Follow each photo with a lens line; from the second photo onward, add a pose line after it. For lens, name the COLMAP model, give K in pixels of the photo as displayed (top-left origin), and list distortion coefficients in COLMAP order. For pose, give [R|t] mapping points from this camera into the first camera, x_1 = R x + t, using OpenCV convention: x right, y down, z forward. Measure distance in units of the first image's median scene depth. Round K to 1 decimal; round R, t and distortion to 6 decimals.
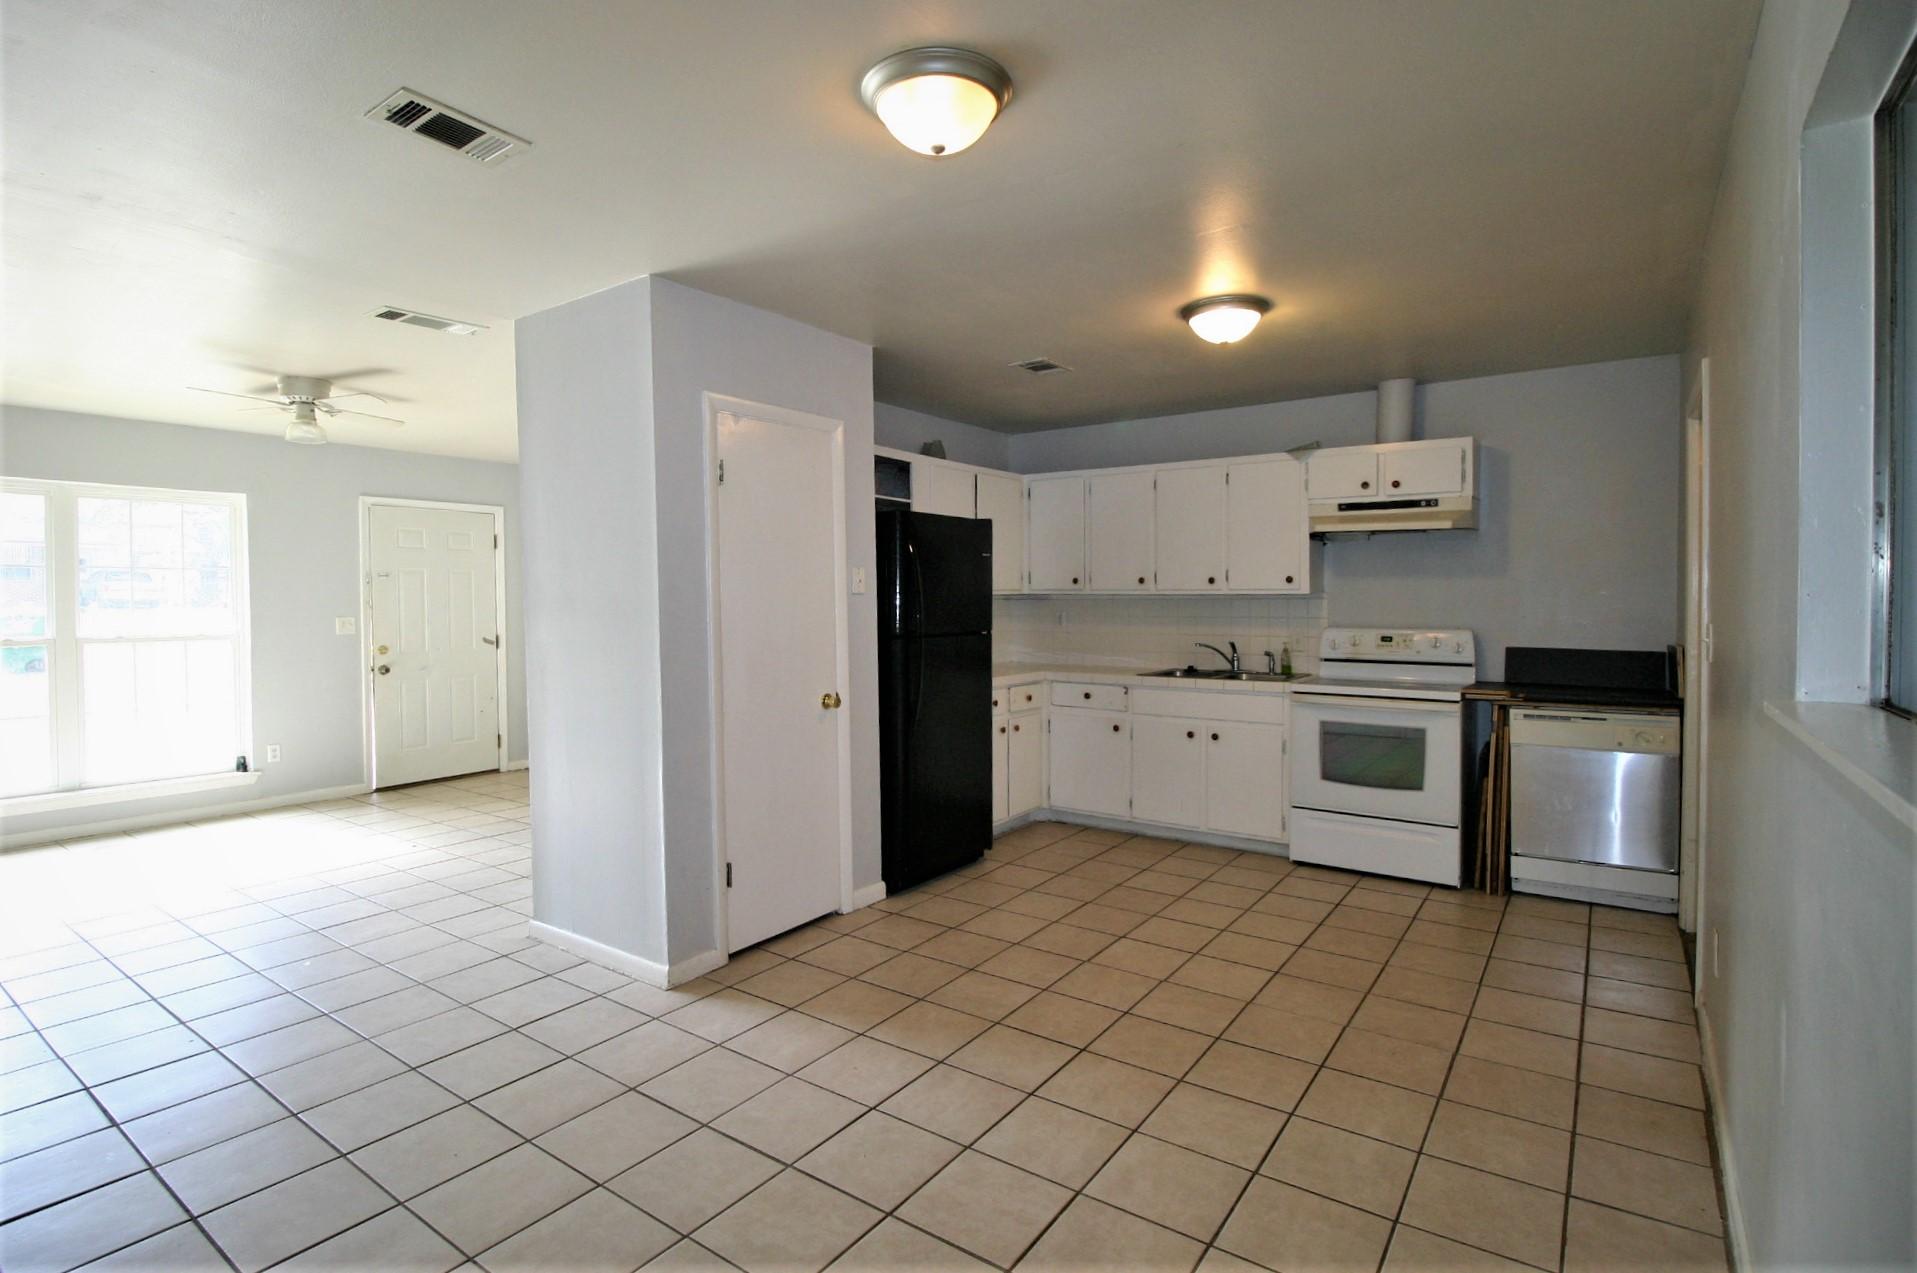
lens RADIAL K [[926.7, 0, 948.8], [0, 926.7, 617.5], [0, 0, 1]] dist [-0.000779, -0.015160]
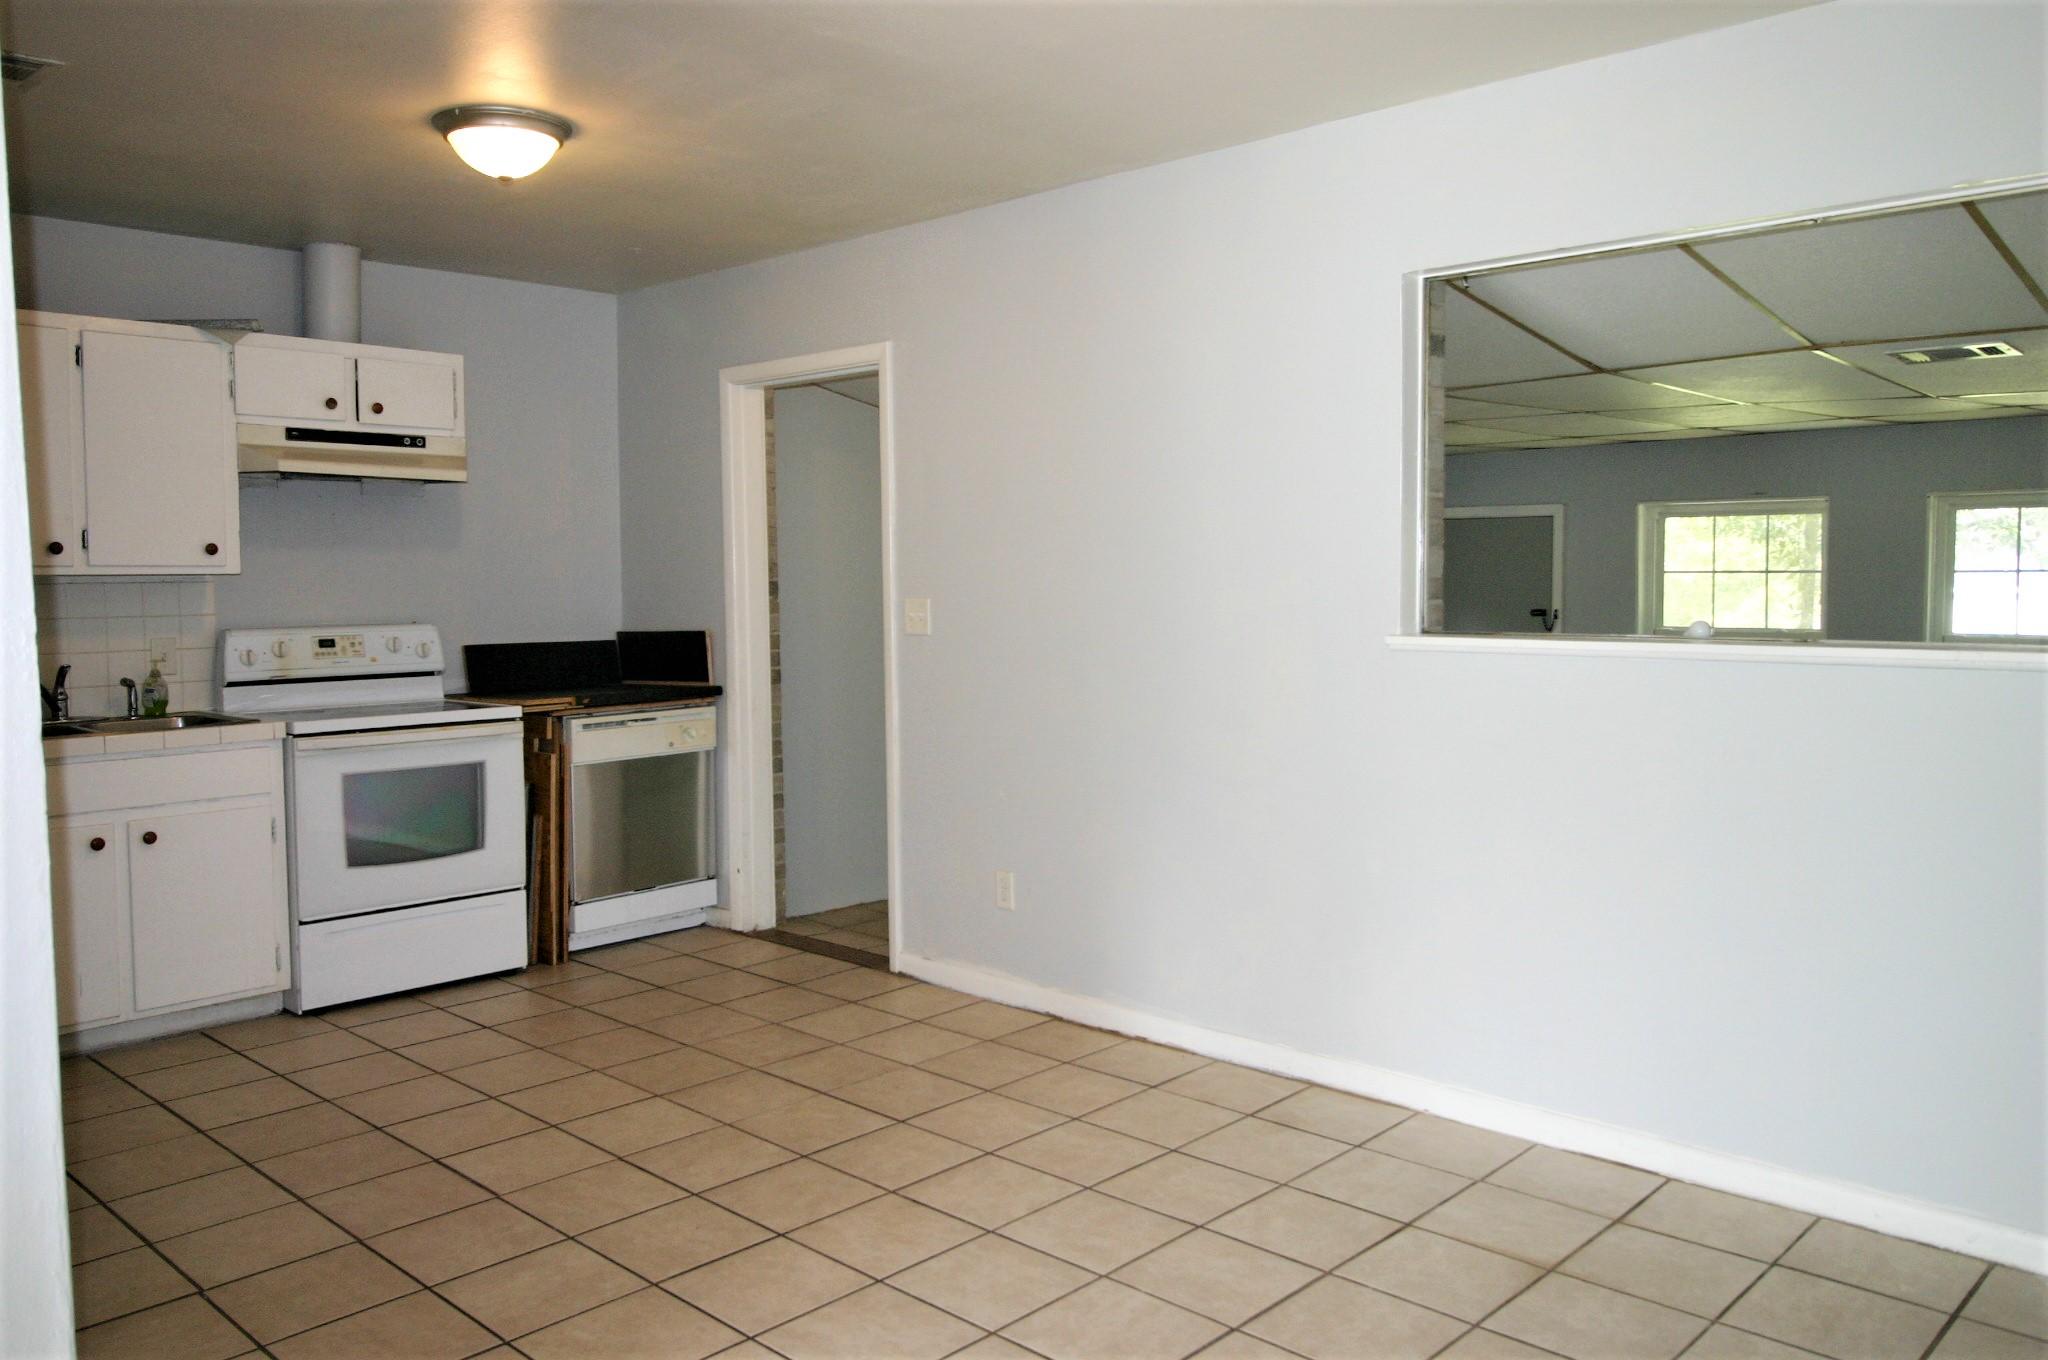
lens RADIAL K [[1558.5, 0, 1005.1], [0, 1558.5, 656.2], [0, 0, 1]] dist [0.009818, -0.003635]
pose [[0.146586, -0.052440, 0.987807, -0.620677], [0.029060, 0.998391, 0.048690, -0.008262], [-0.988771, 0.021568, 0.147874, 0.428039]]
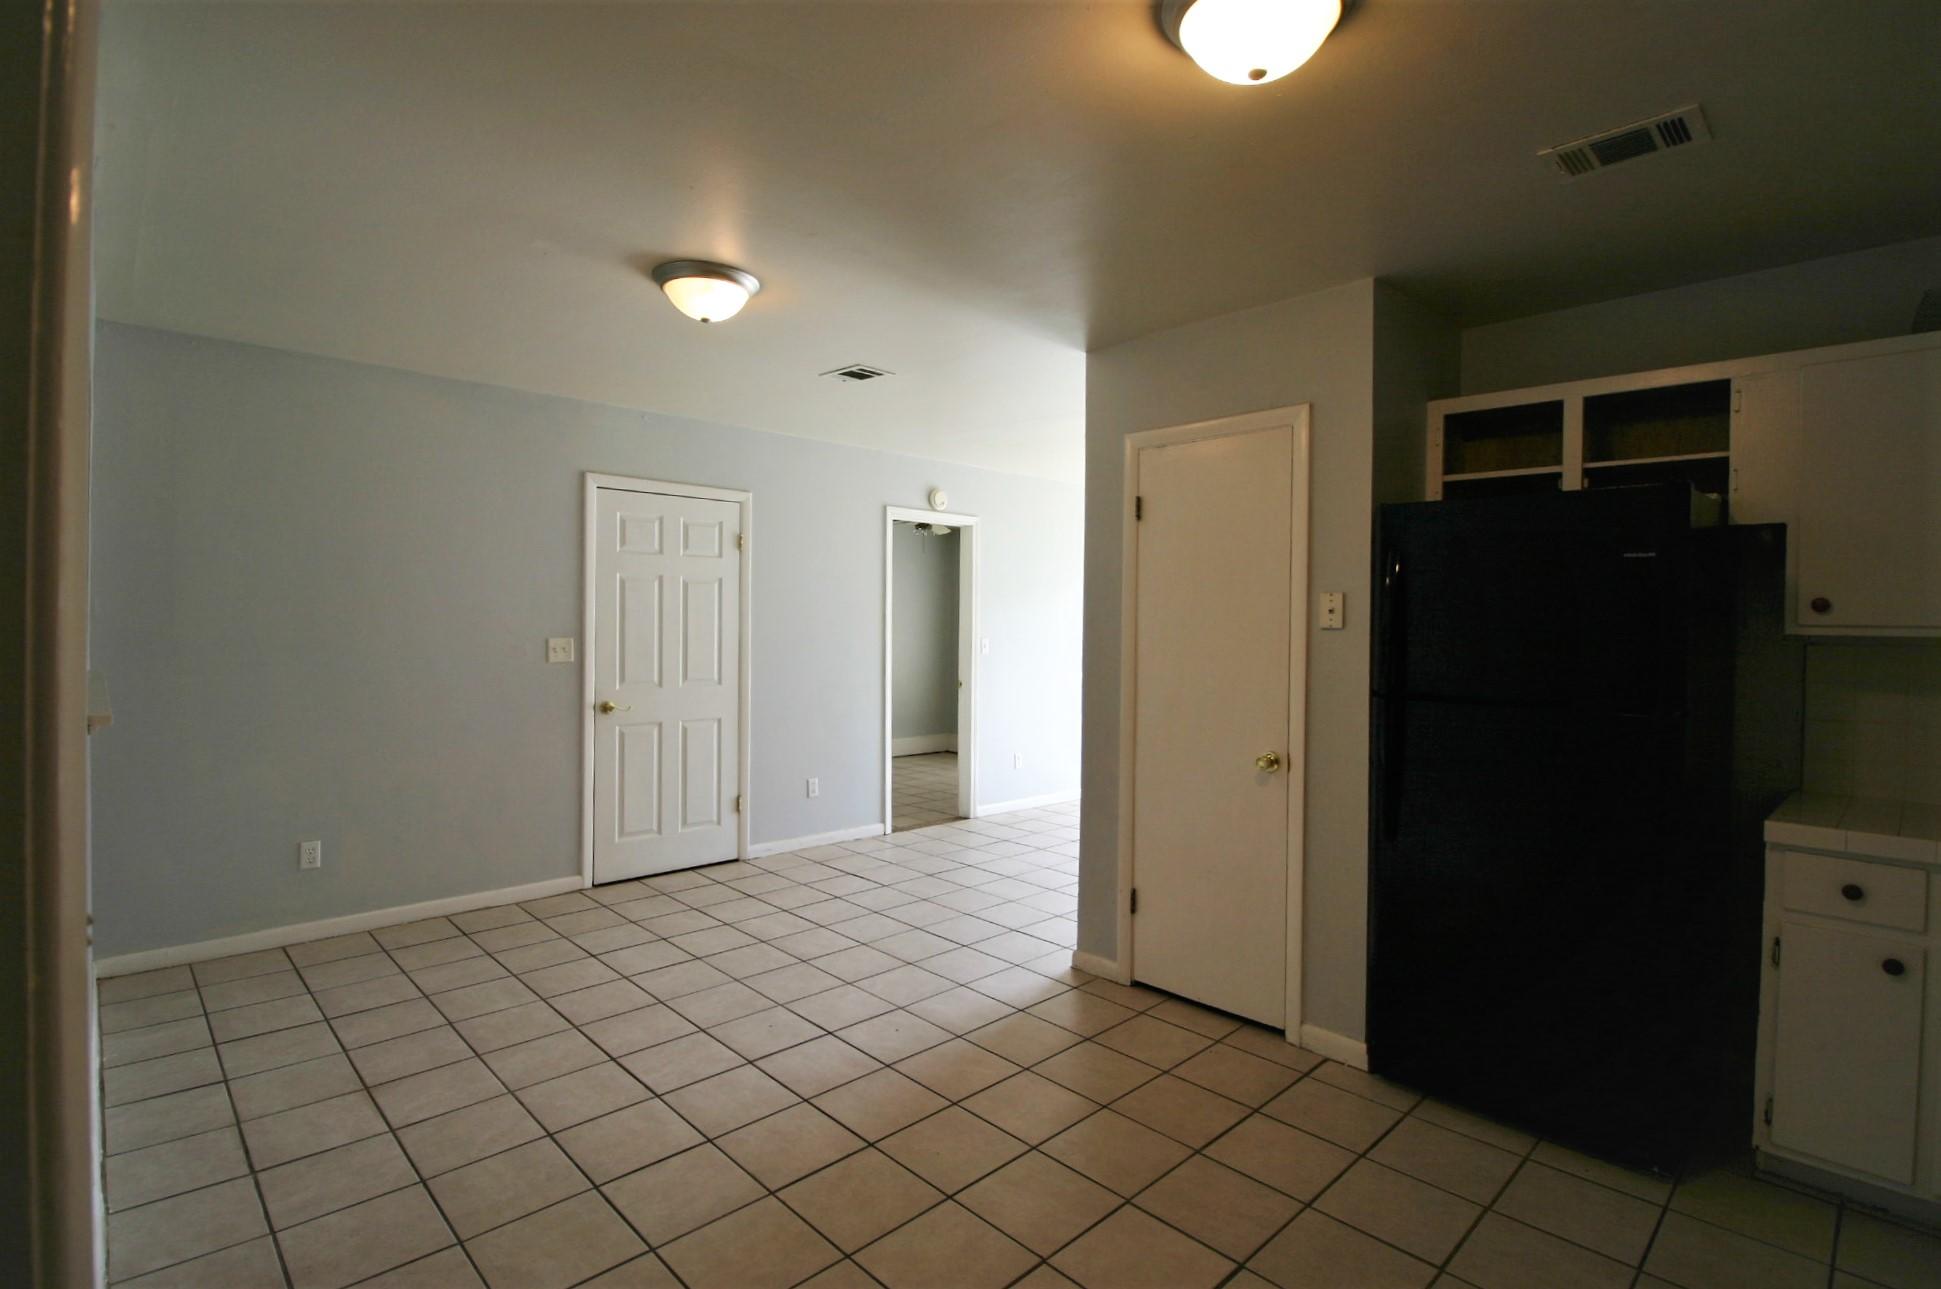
lens RADIAL K [[926.8, 0, 963.9], [0, 926.8, 629.0], [0, 0, 1]] dist [0.000727, -0.013282]
pose [[-0.187757, 0.012937, -0.982130, 0.645873], [-0.029618, 0.999384, 0.018827, -0.029201], [0.981769, 0.032624, -0.187258, 0.805584]]
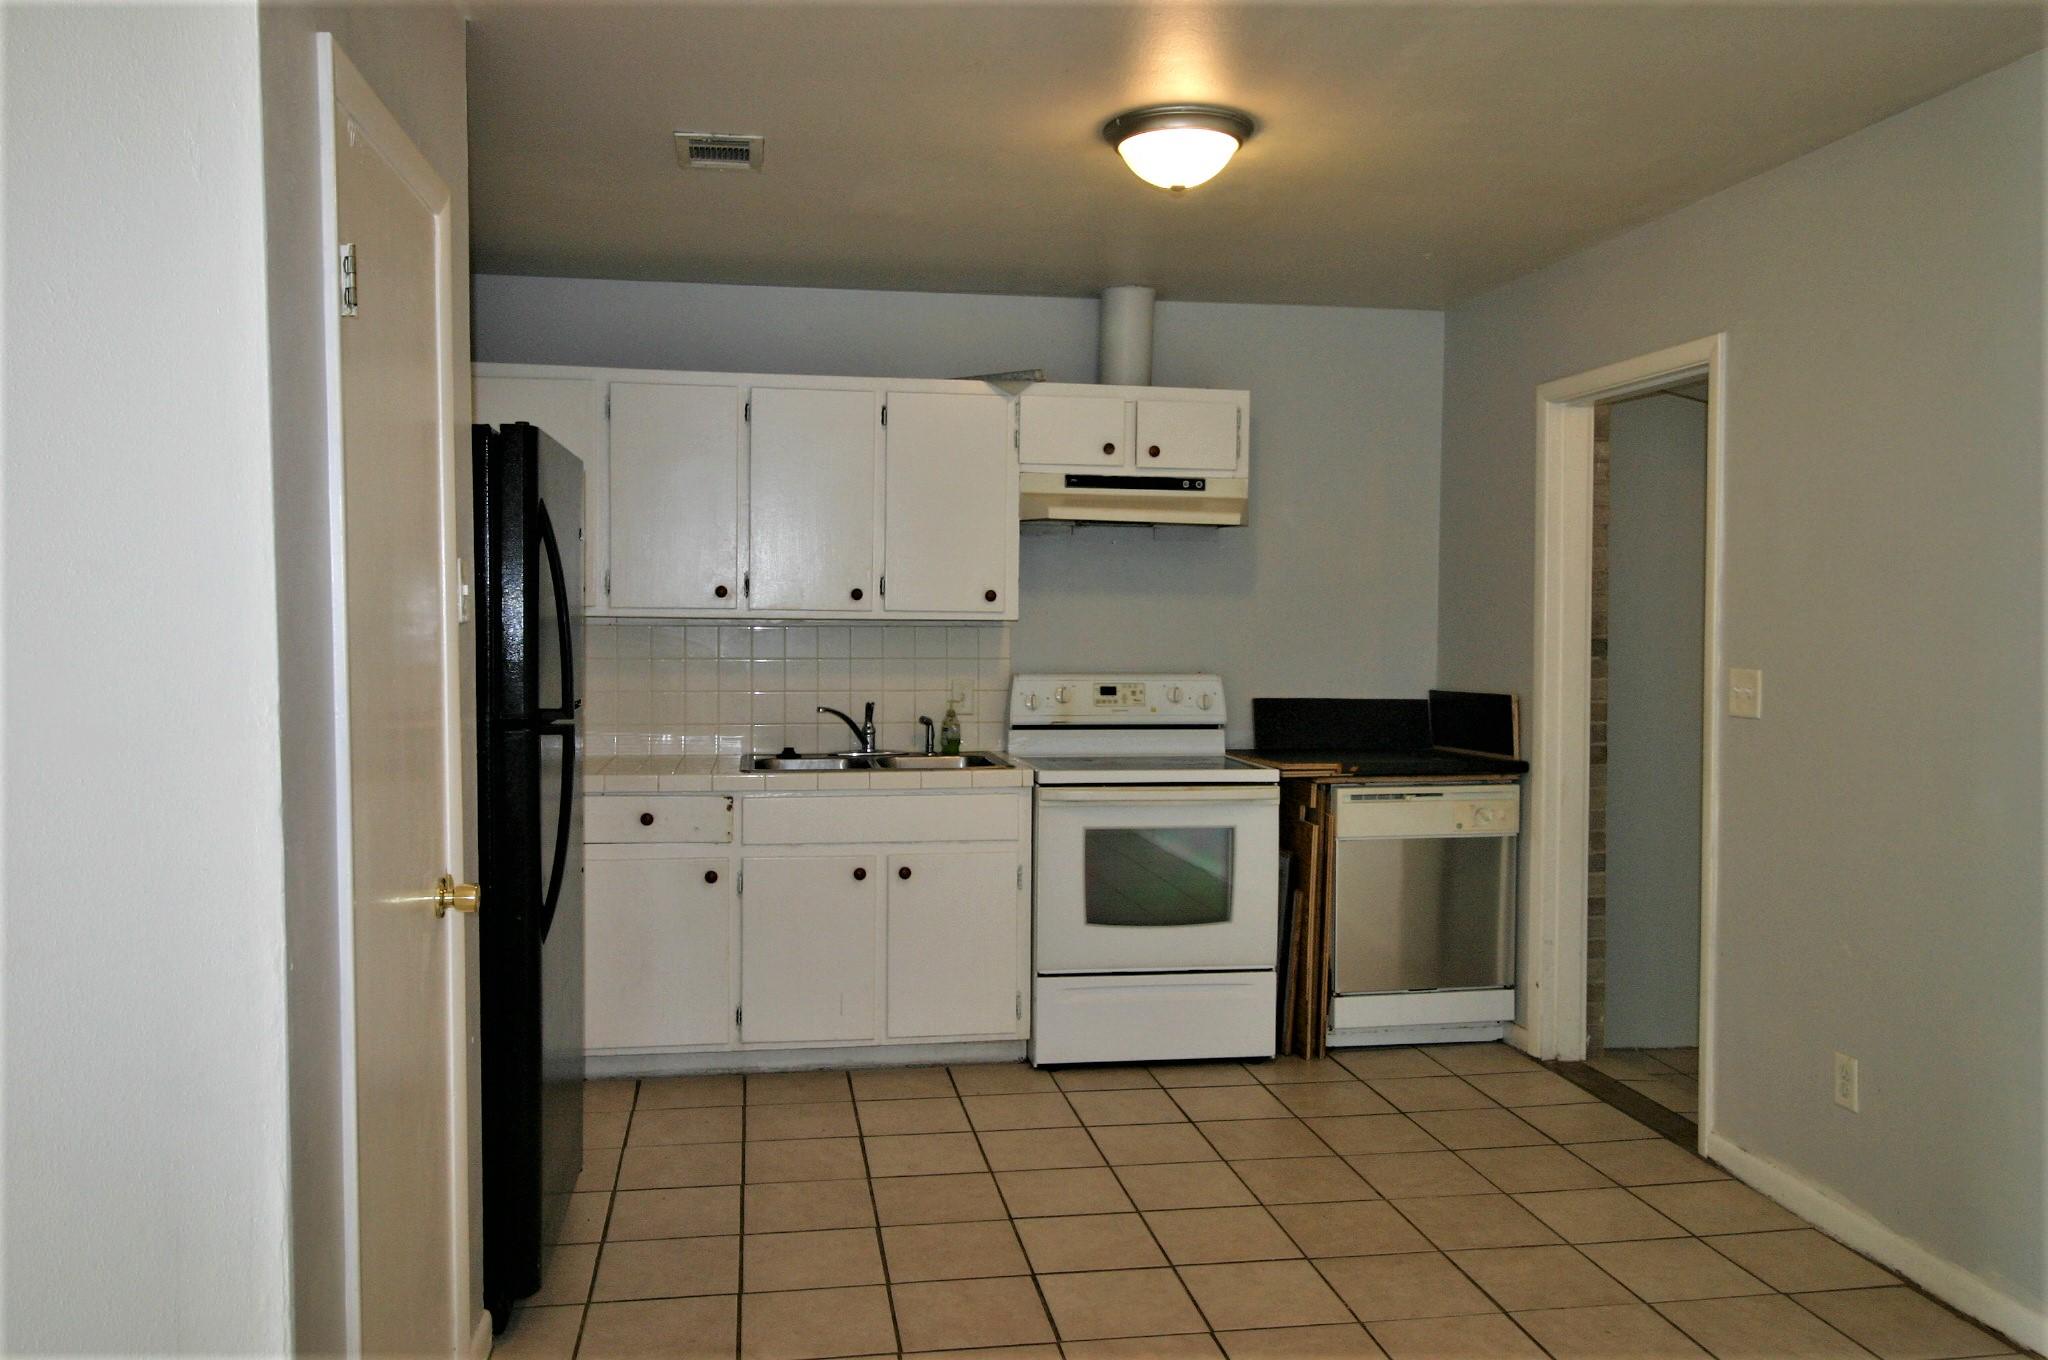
lens RADIAL K [[1558.5, 0, 1005.1], [0, 1558.5, 656.2], [0, 0, 1]] dist [0.009818, -0.003635]
pose [[0.711248, -0.013299, 0.702815, -0.387634], [0.005263, 0.999894, 0.013595, -0.018241], [-0.702921, -0.005971, 0.711243, 0.328493]]
